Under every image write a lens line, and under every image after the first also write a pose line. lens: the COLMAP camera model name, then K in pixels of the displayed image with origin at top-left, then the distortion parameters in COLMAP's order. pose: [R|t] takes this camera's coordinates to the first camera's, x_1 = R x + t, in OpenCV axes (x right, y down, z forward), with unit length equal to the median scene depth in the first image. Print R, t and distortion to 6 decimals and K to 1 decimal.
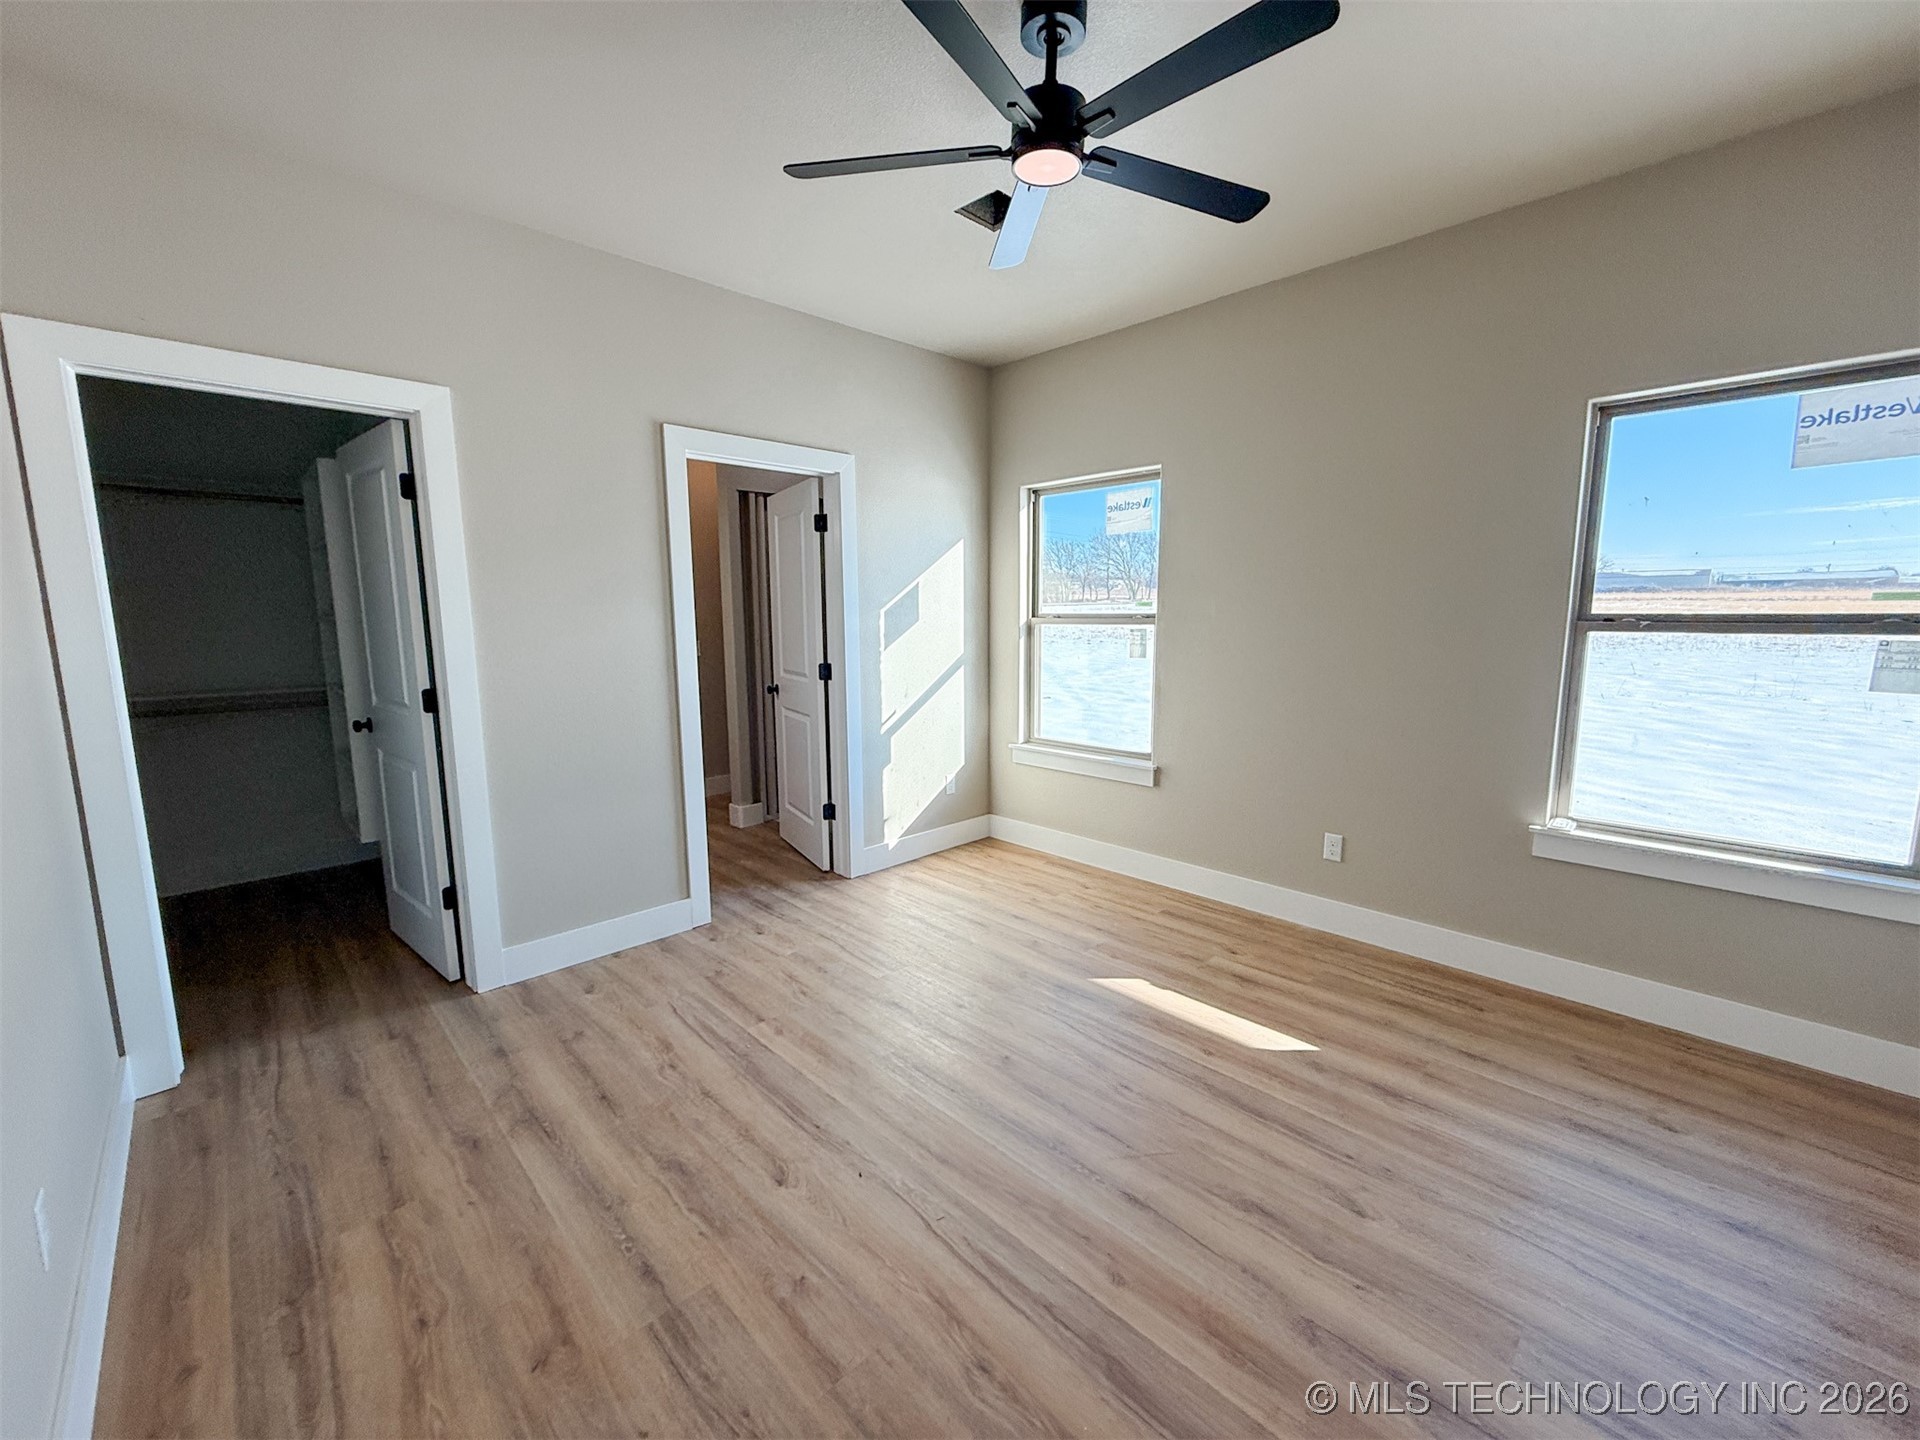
lens RADIAL K [[754.0, 0, 960.0], [0, 754.0, 720.0], [0, 0, 1]] dist [-0.000126, 0.000017]
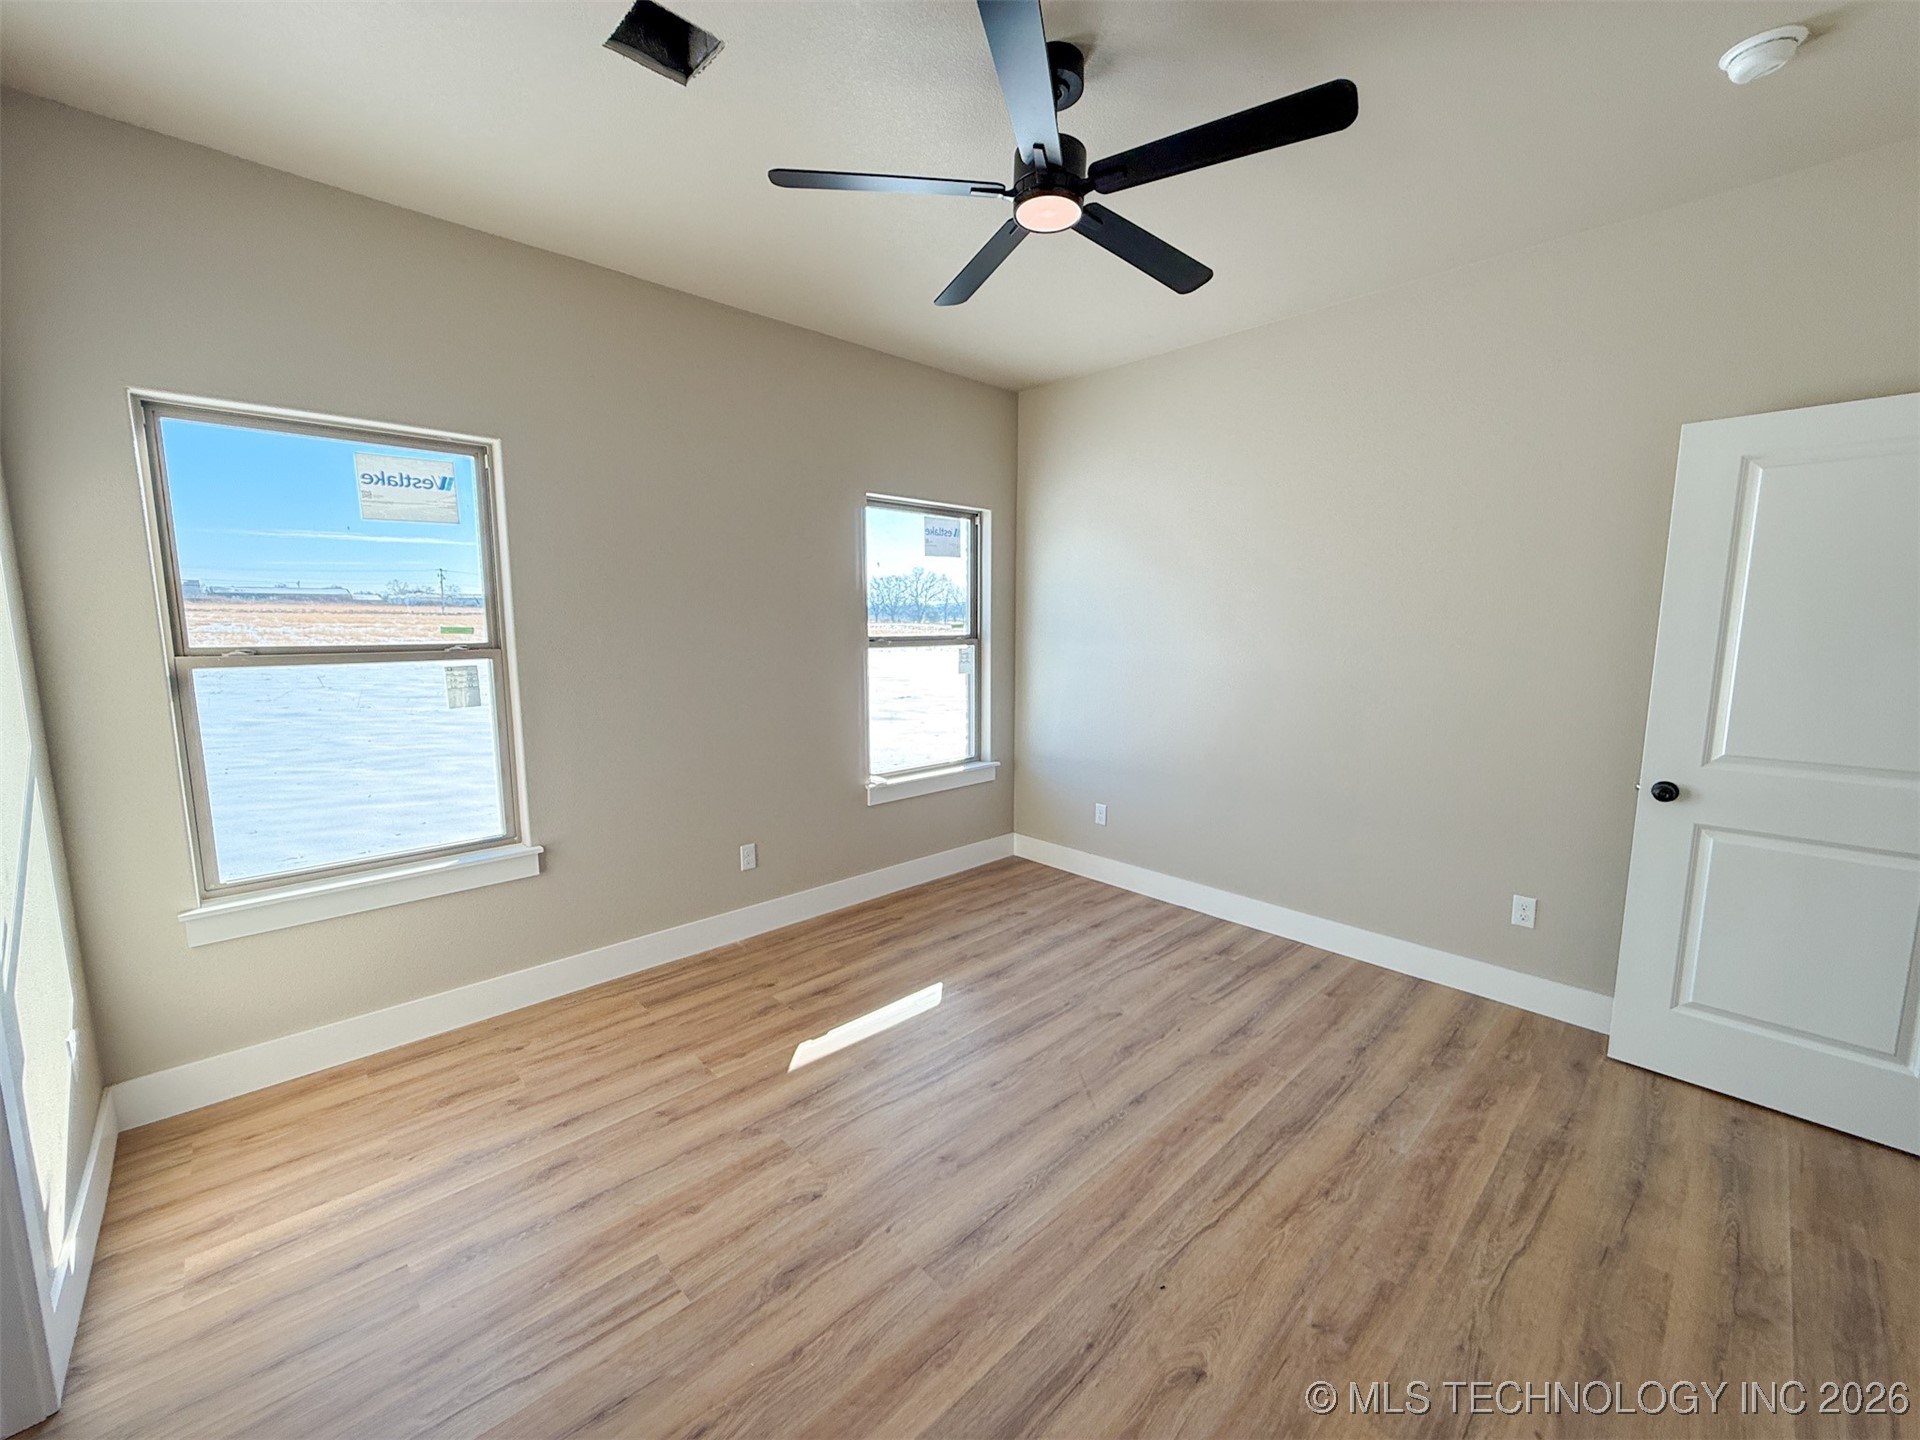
lens RADIAL K [[769.5, 0, 939.2], [0, 769.5, 722.0], [0, 0, 1]] dist [-0.001304, -0.000113]
pose [[0.032238, -0.128556, 0.991178, -0.665415], [0.142837, 0.982107, 0.122734, -0.137791], [-0.989221, 0.137621, 0.050023, 0.787146]]
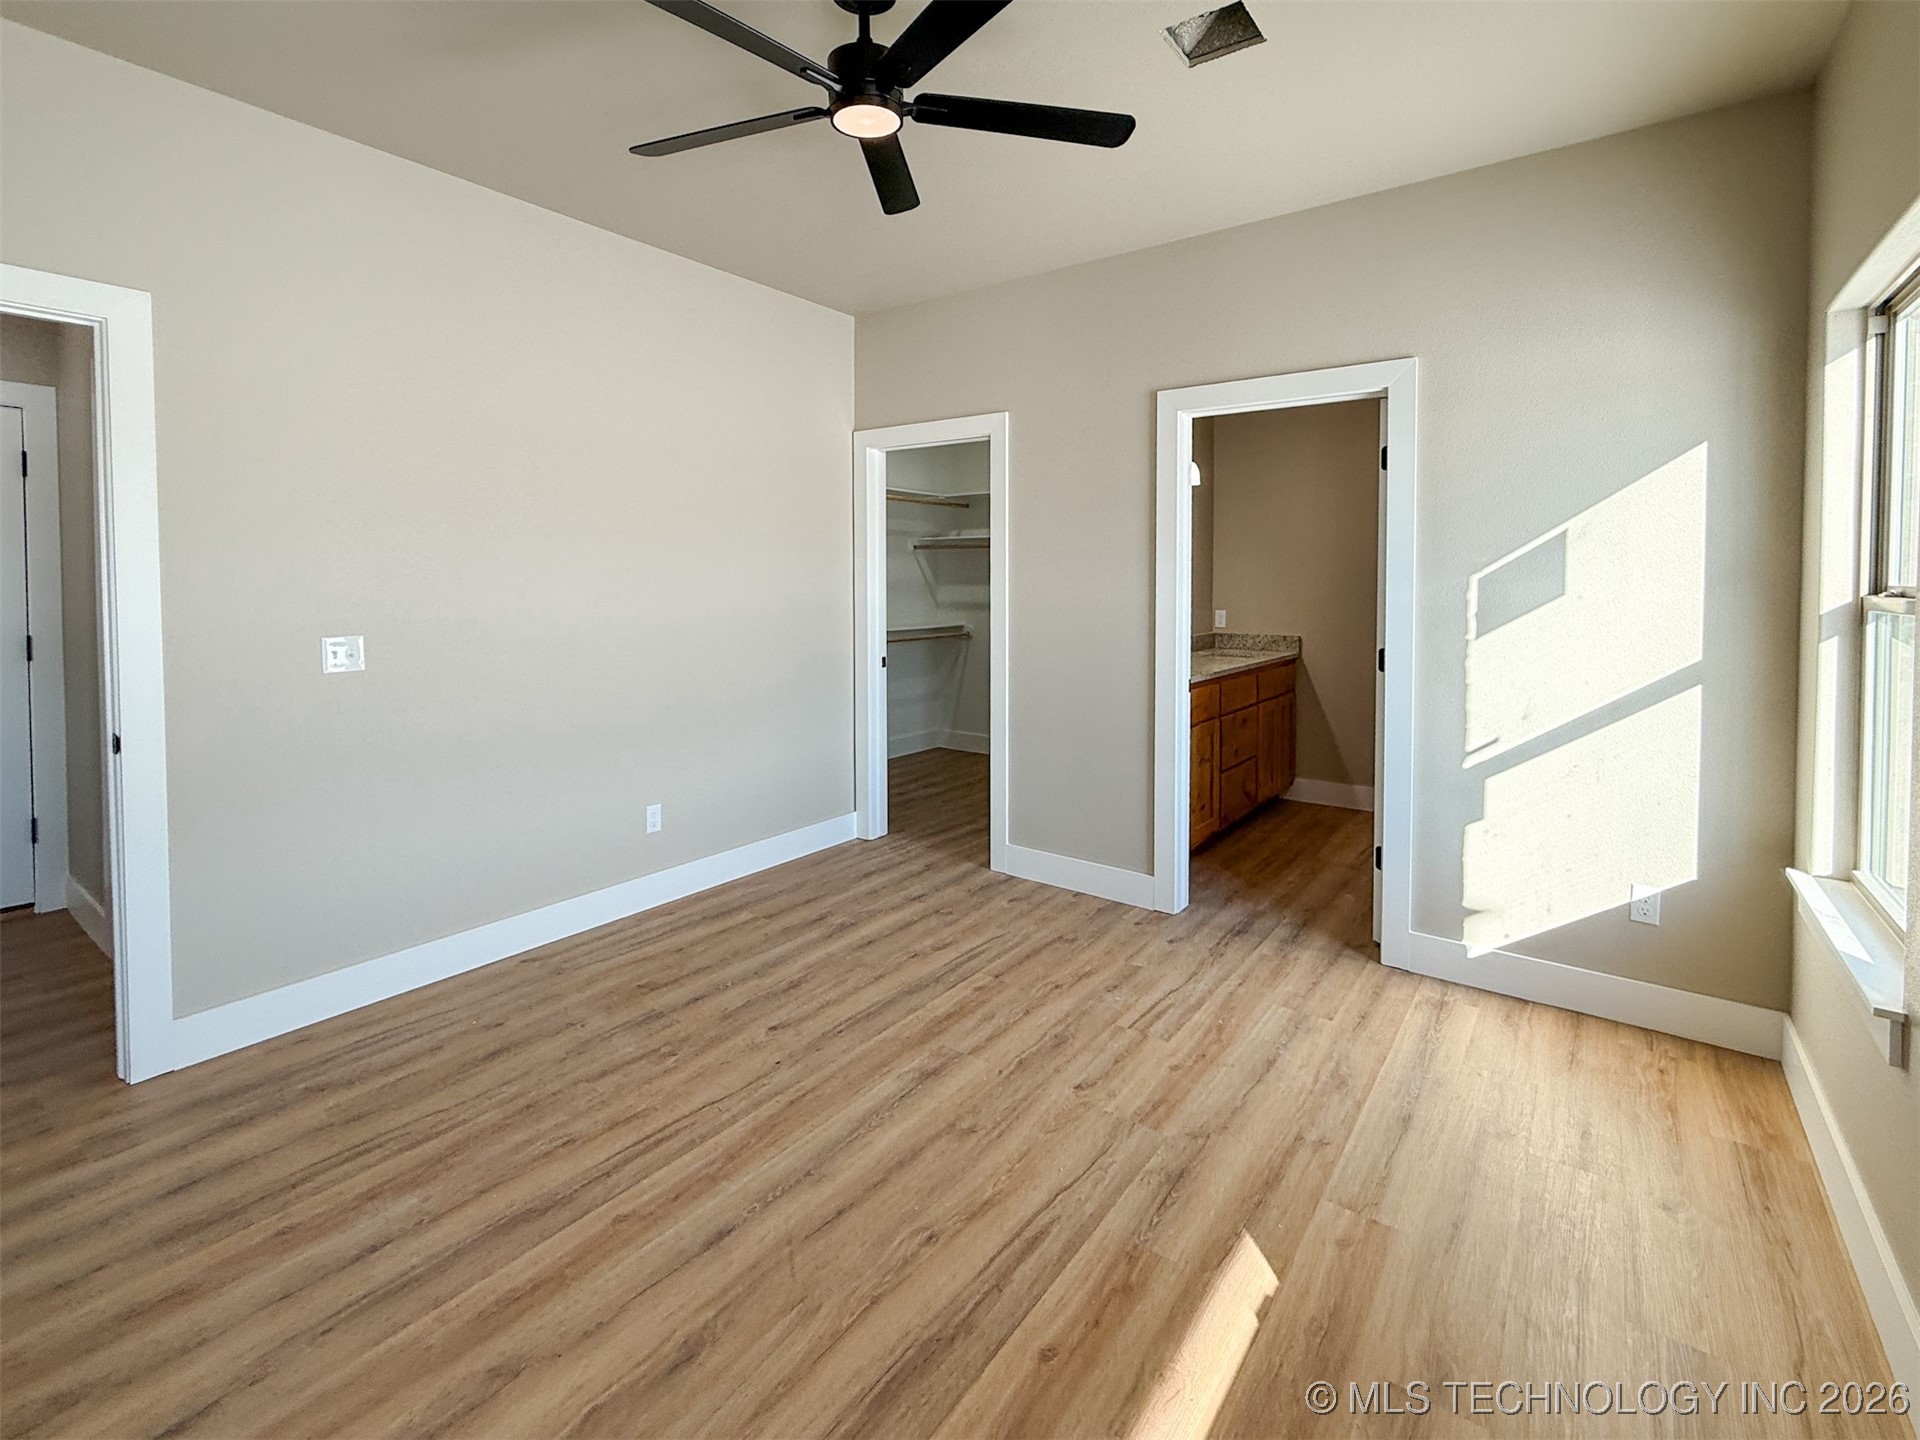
lens RADIAL K [[871.7, 0, 957.1], [0, 871.7, 602.7], [0, 0, 1]] dist [0.001623, 0.000524]
pose [[0.160794, 0.034108, -0.986399, 0.838578], [-0.145941, 0.989238, 0.010416, -0.098653], [0.976139, 0.142281, 0.164041, 0.665527]]
